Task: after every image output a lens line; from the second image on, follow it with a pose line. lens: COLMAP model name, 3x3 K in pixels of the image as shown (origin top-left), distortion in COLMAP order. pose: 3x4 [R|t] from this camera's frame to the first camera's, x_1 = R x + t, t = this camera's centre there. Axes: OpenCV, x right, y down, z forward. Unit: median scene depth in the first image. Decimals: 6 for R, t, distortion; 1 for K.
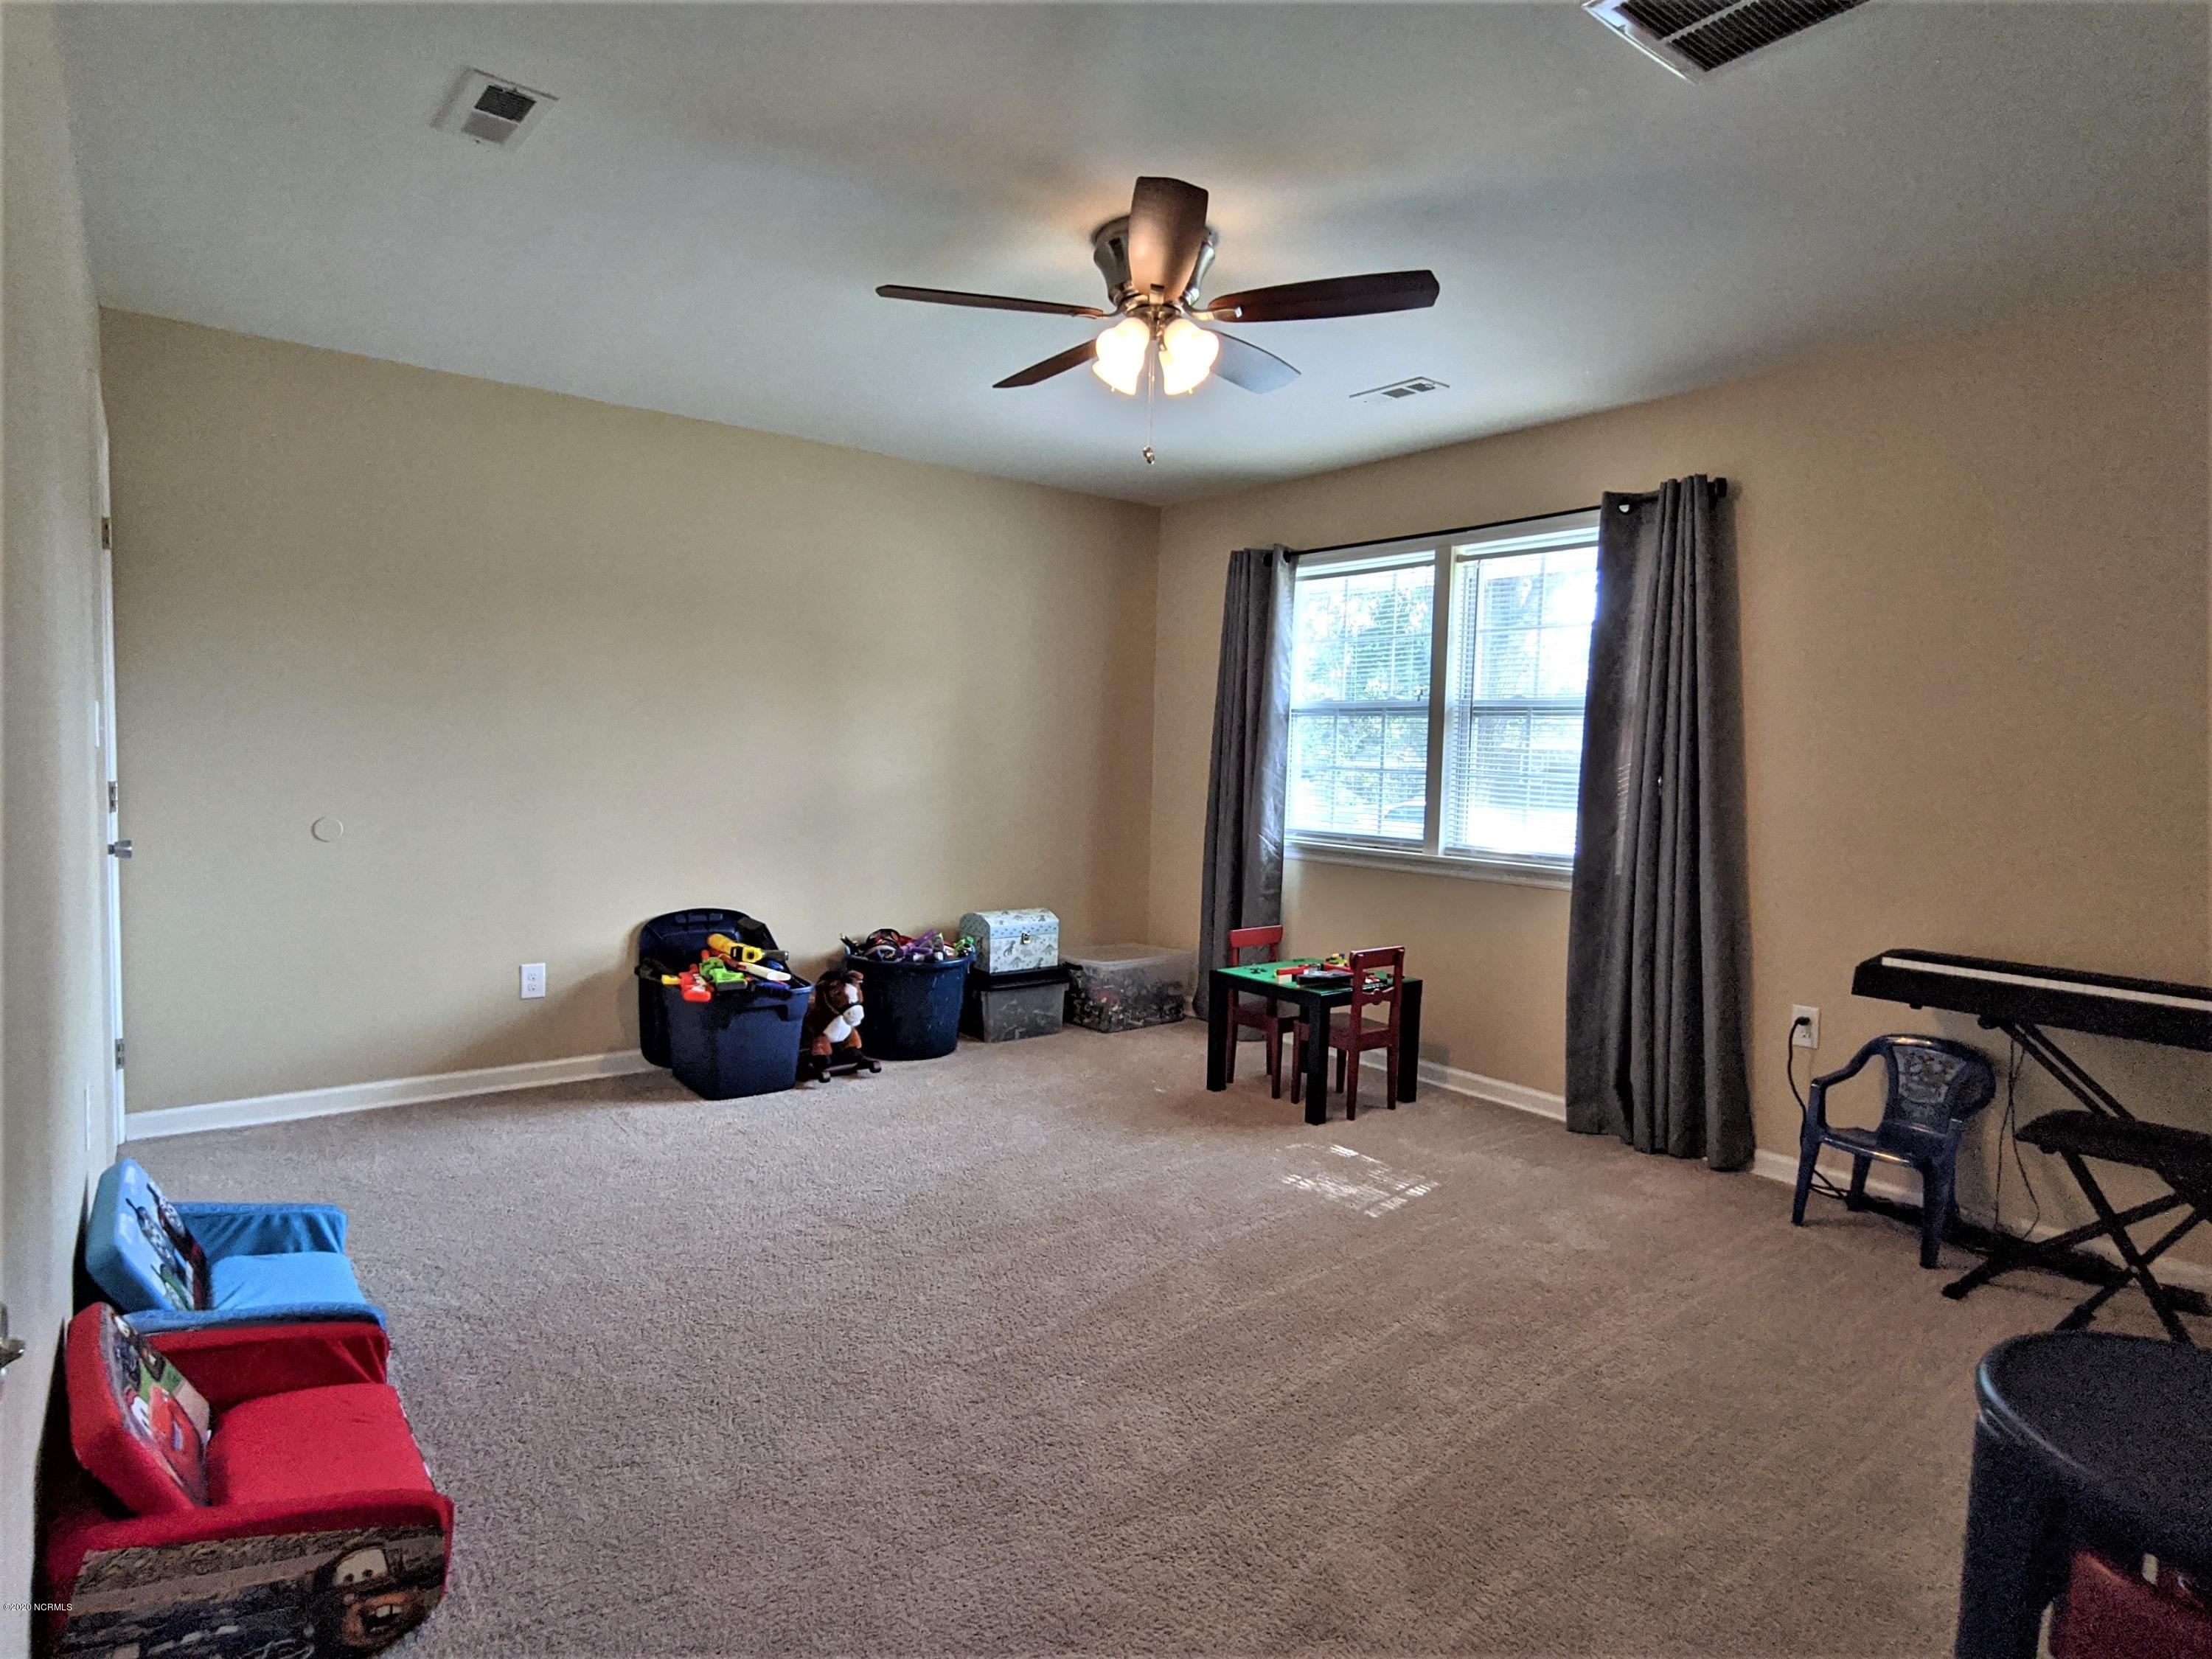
lens RADIAL K [[1212.4, 0, 1106.0], [0, 1212.4, 829.5], [0, 0, 1]] dist [0.002632, 0.000563]
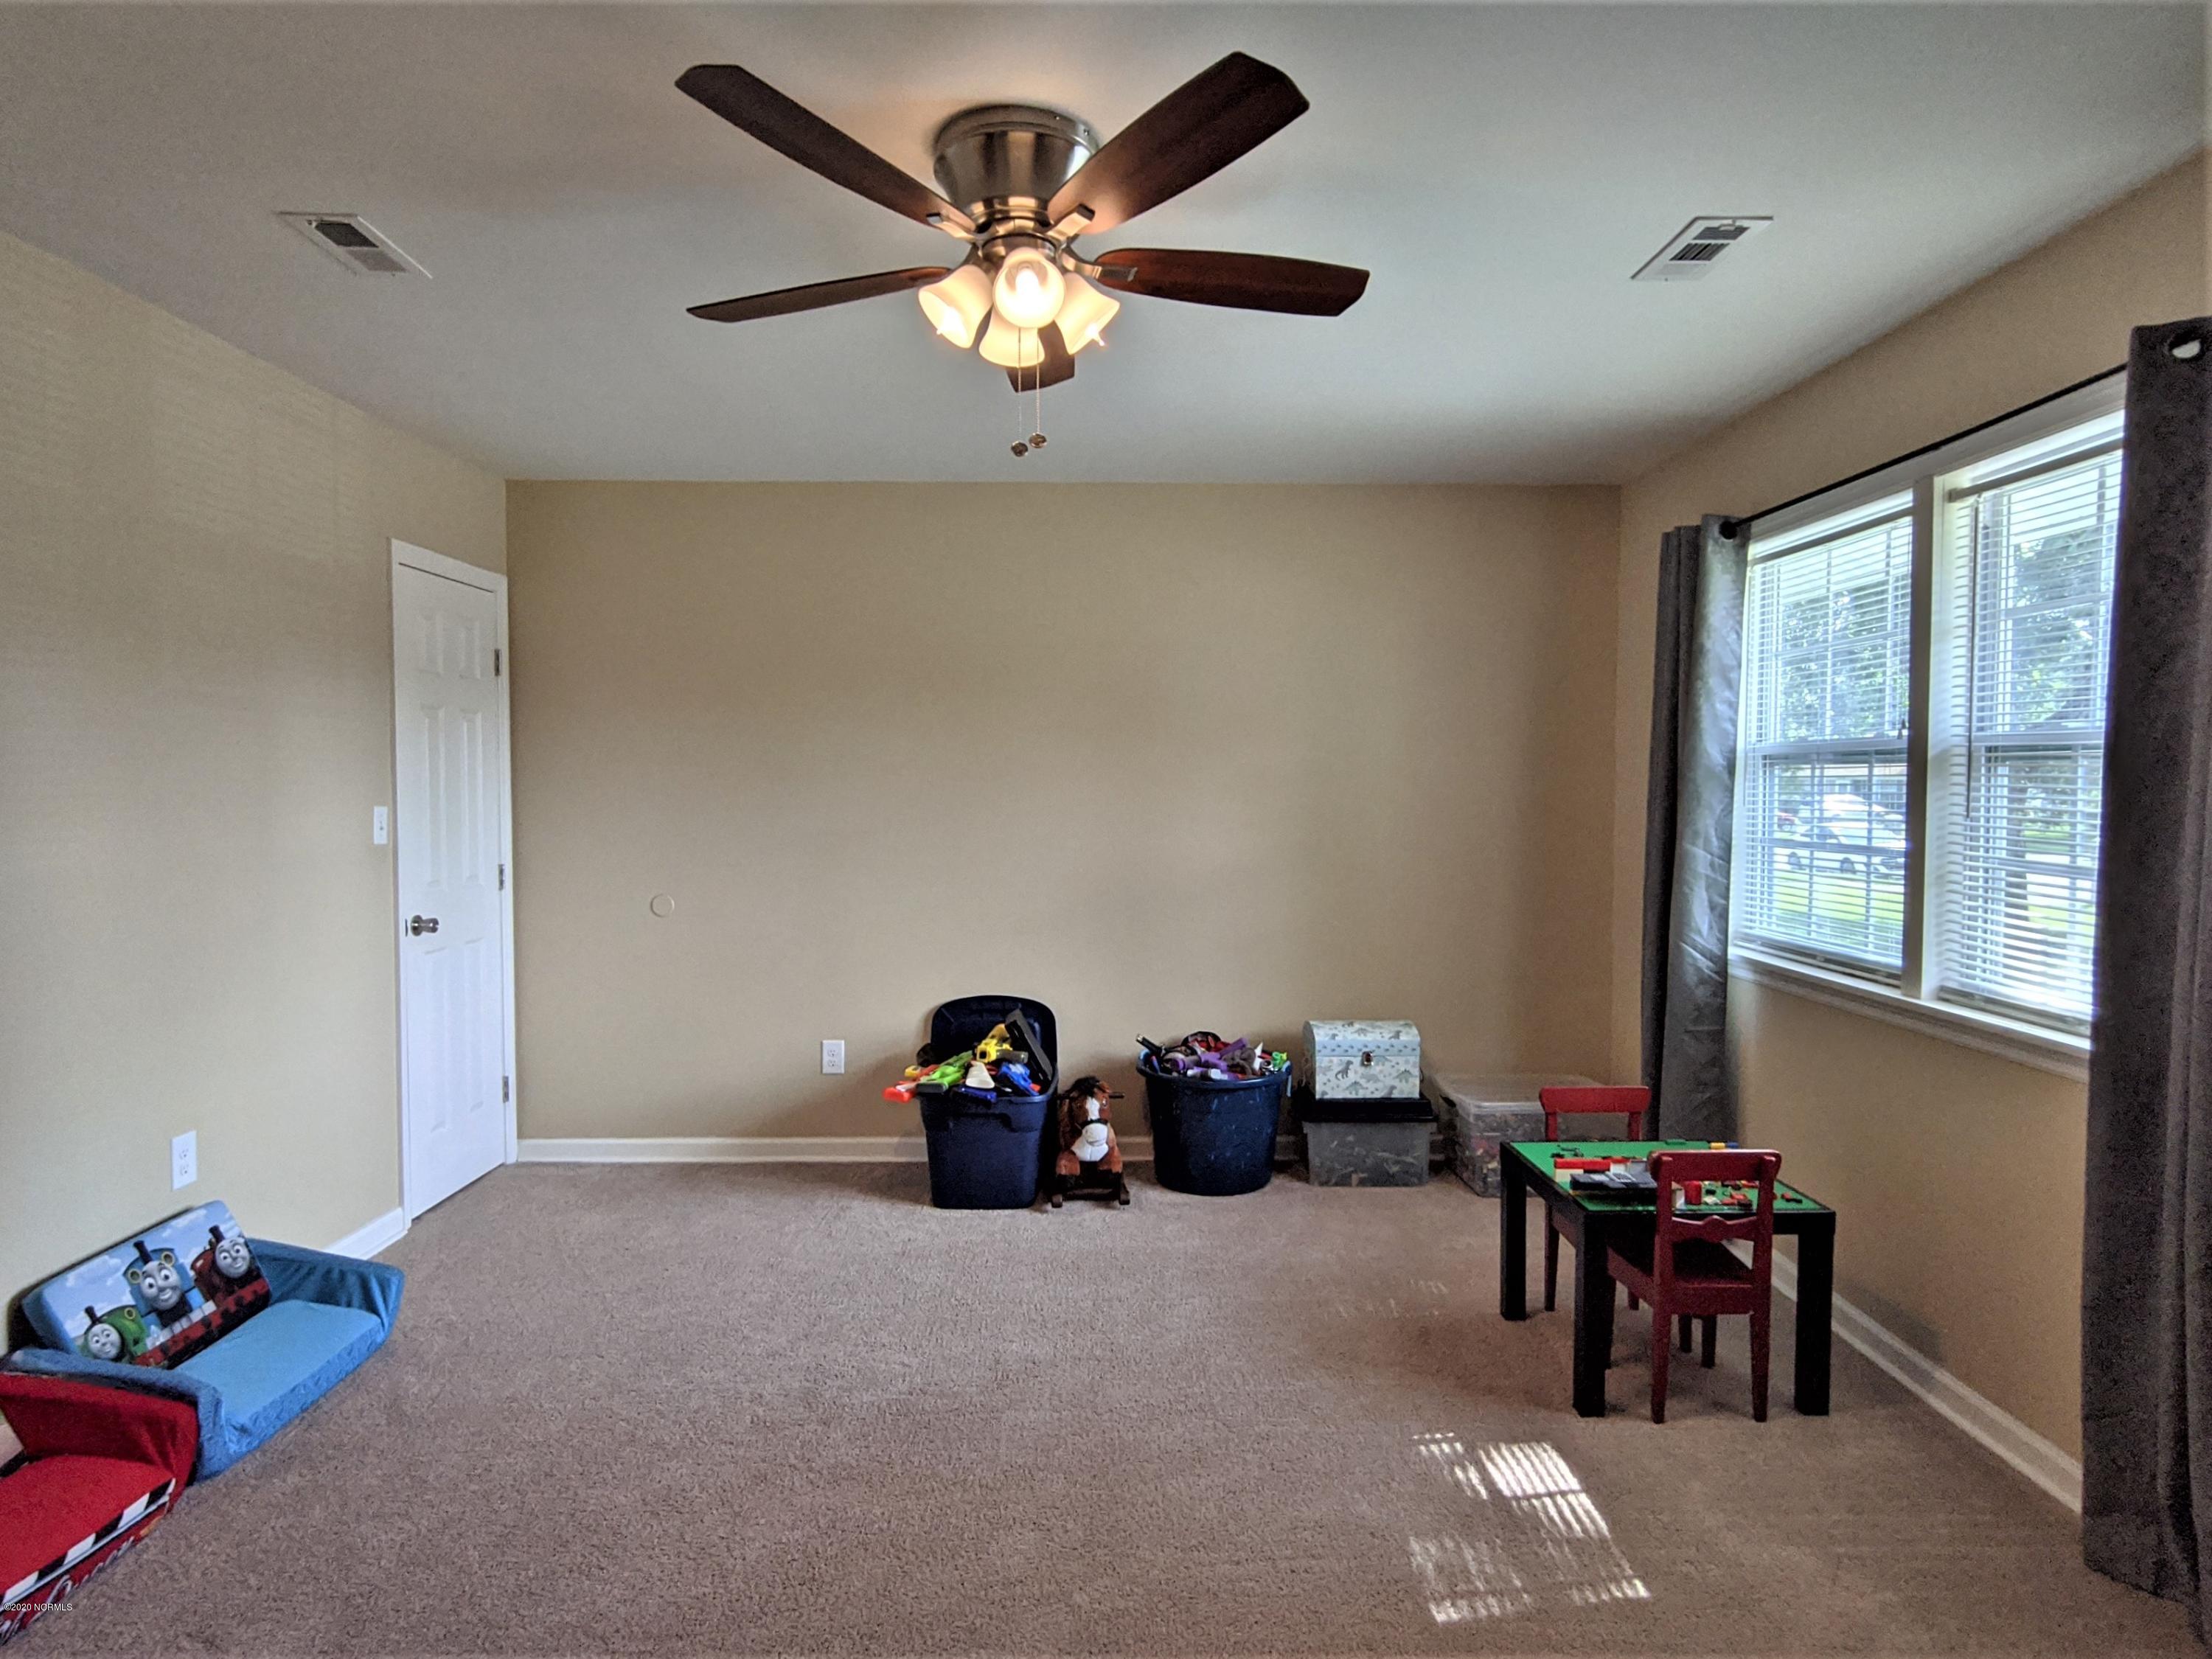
lens RADIAL K [[1246.8, 0, 1106.0], [0, 1246.8, 829.5], [0, 0, 1]] dist [0.001938, 0.000113]
pose [[0.801210, -0.004646, -0.598365, 0.319710], [-0.017486, 0.999361, -0.031173, -0.035235], [0.598128, 0.035439, 0.800617, 0.273003]]
